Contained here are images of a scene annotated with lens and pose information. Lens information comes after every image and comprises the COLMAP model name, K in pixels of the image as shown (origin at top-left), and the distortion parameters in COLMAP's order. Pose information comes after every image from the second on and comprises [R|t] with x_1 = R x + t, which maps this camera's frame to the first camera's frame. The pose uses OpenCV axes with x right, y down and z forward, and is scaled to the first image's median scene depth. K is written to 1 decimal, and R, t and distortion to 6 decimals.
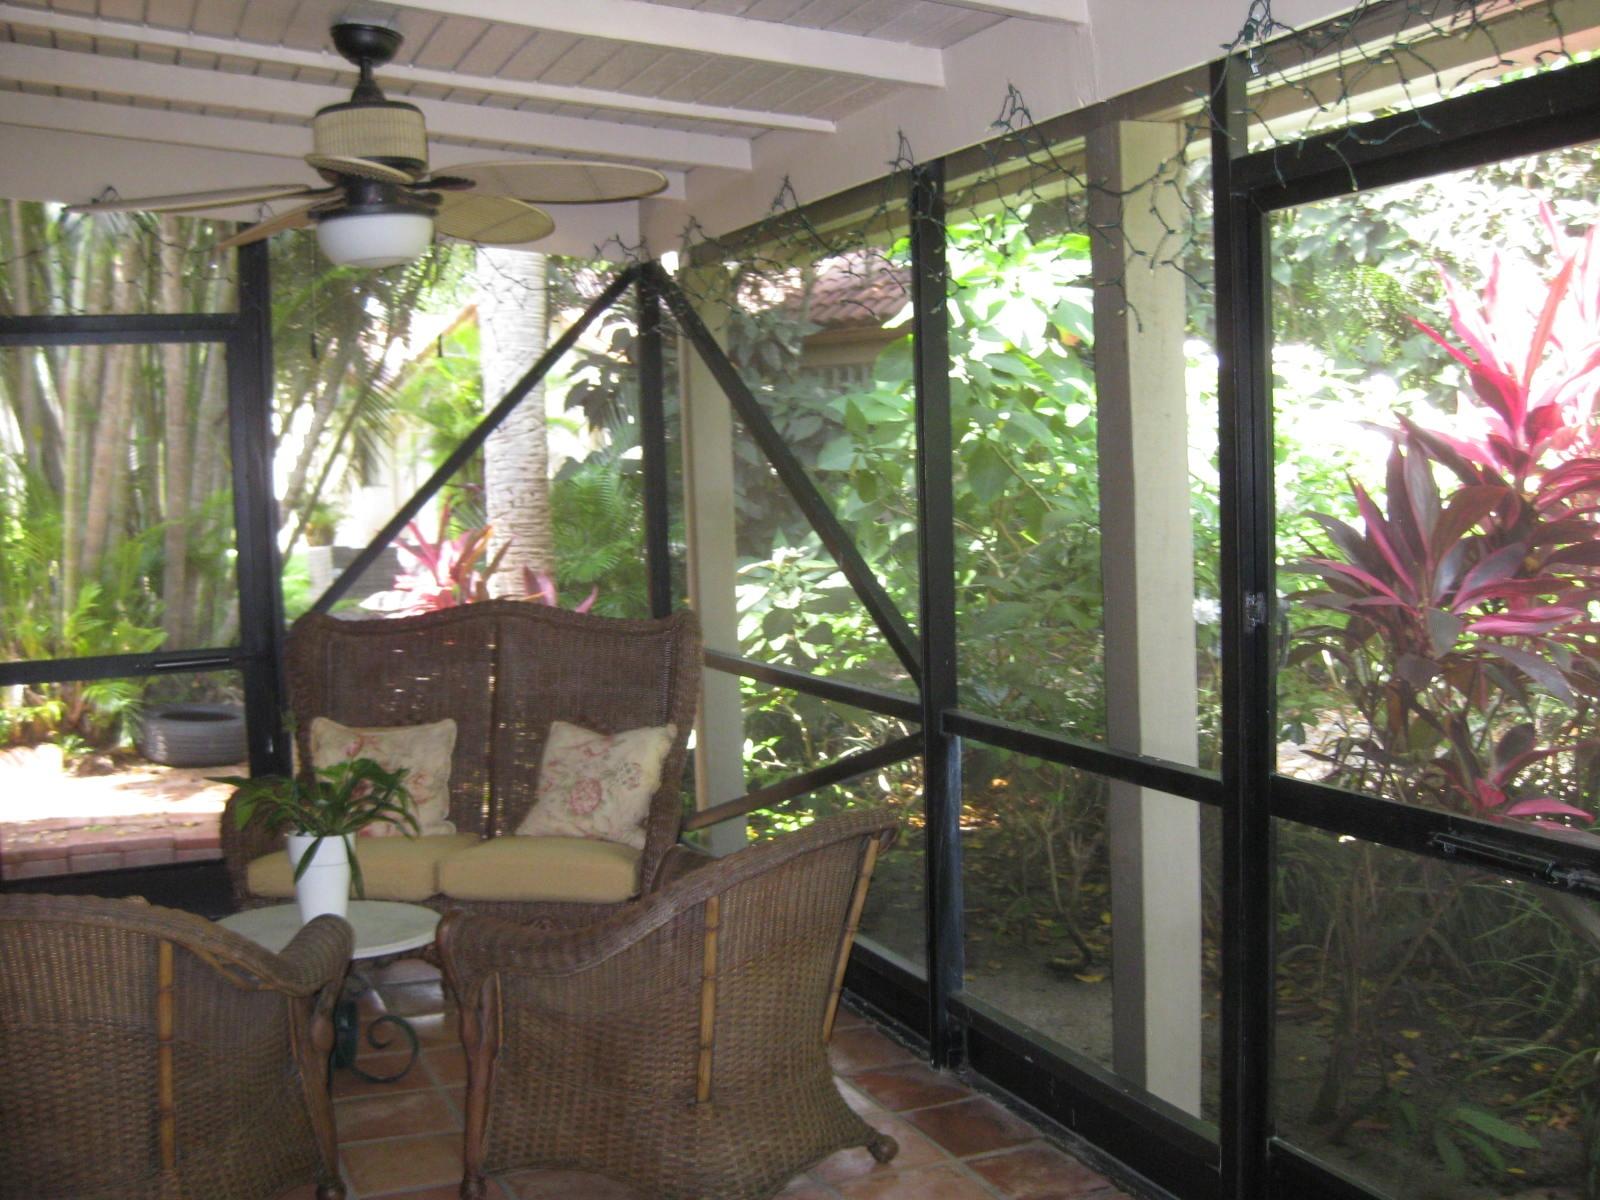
lens RADIAL K [[1756.3, 0, 800.6], [0, 1756.3, 595.1], [0, 0, 1]] dist [-0.131435, 0.000000]
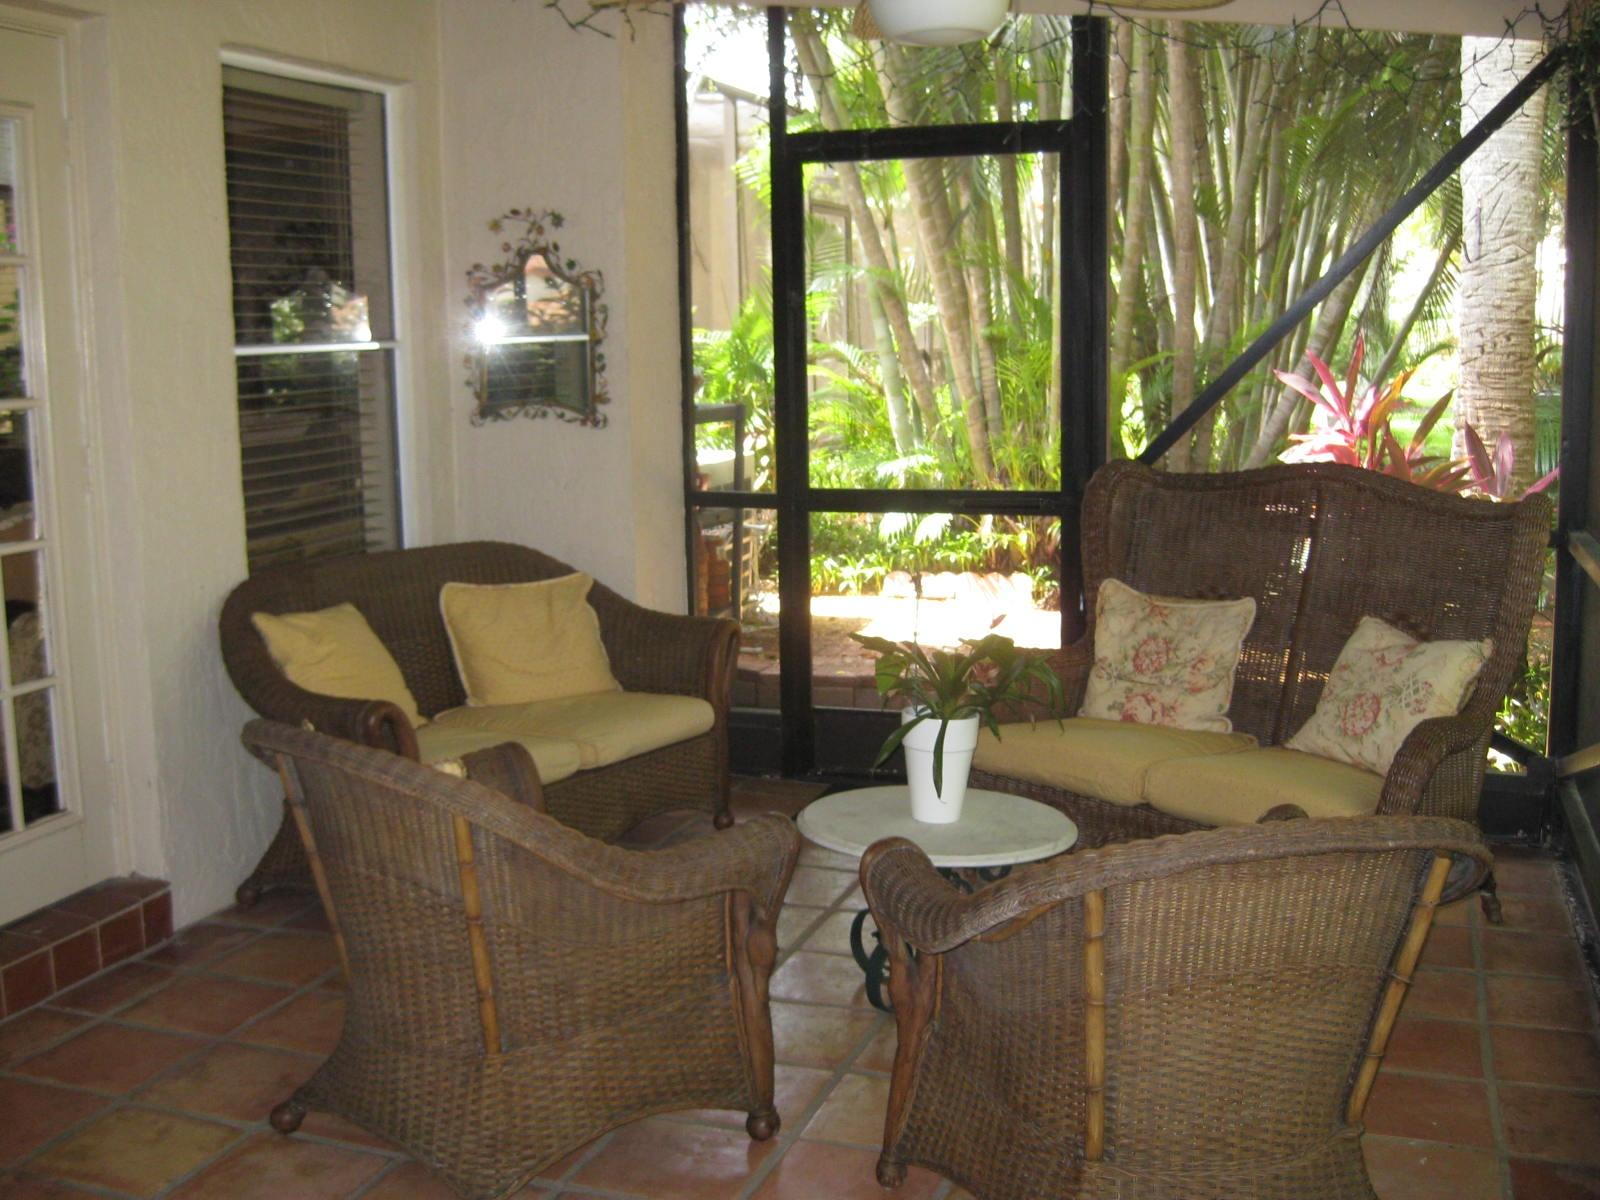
lens RADIAL K [[1756.3, 0, 802.6], [0, 1756.3, 609.1], [0, 0, 1]] dist [-0.131435, 0.000000]
pose [[0.760735, 0.125362, -0.636841, 0.124612], [-0.060885, 0.990627, 0.122275, -0.009484], [0.646201, -0.054245, 0.761237, 0.163450]]
